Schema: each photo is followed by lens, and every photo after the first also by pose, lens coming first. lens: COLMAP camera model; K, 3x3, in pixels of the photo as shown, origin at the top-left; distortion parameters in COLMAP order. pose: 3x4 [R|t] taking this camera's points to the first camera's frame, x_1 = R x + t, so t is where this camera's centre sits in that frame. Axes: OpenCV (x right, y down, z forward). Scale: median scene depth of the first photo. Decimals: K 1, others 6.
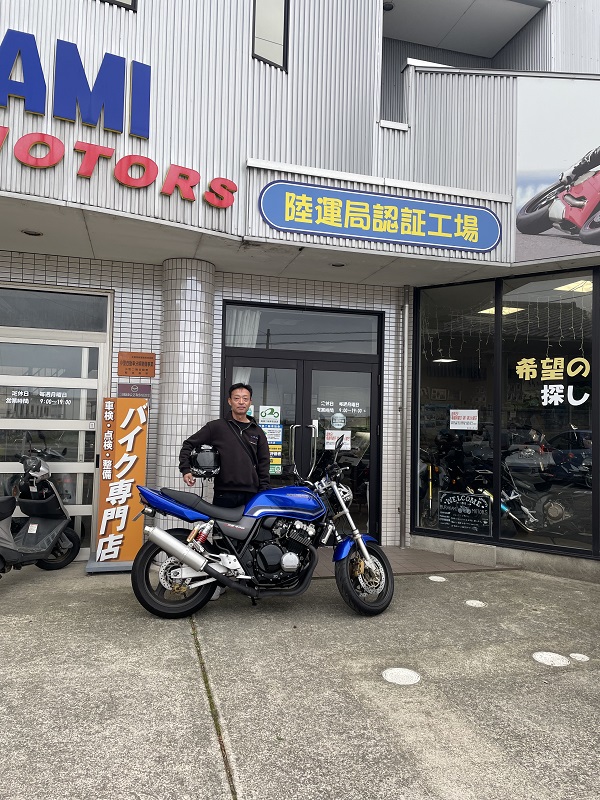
lens RADIAL K [[602.9, 0, 302.0], [0, 602.9, 394.4], [0, 0, 1]] dist [0.088470, -0.112013]
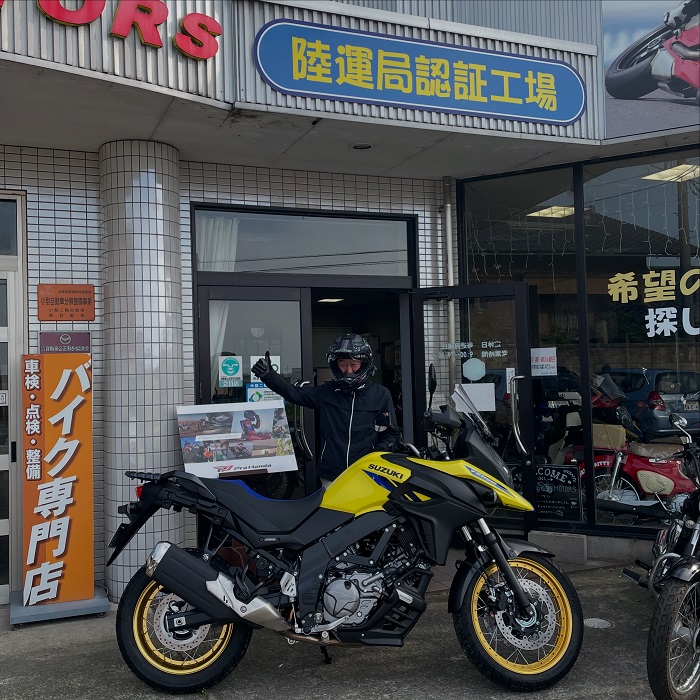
lens RADIAL K [[794.2, 0, 325.5], [0, 794.2, 343.7], [0, 0, 1]] dist [0.045329, 0.000000]
pose [[0.992085, -0.045514, 0.117026, -0.102732], [0.044949, 0.998961, 0.007465, 0.001768], [-0.117245, -0.002146, 0.993101, 0.109042]]
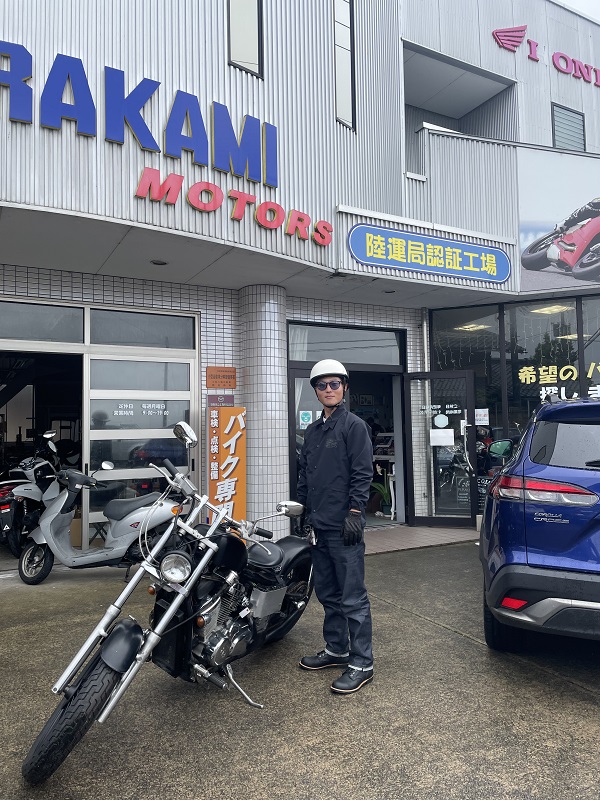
lens RADIAL K [[602.9, 0, 301.5], [0, 602.9, 395.1], [0, 0, 1]] dist [0.088470, -0.112013]
pose [[0.972112, -0.026388, 0.233028, -0.417676], [0.030089, 0.999471, -0.012343, 0.001589], [-0.232579, 0.019010, 0.972392, -0.133546]]
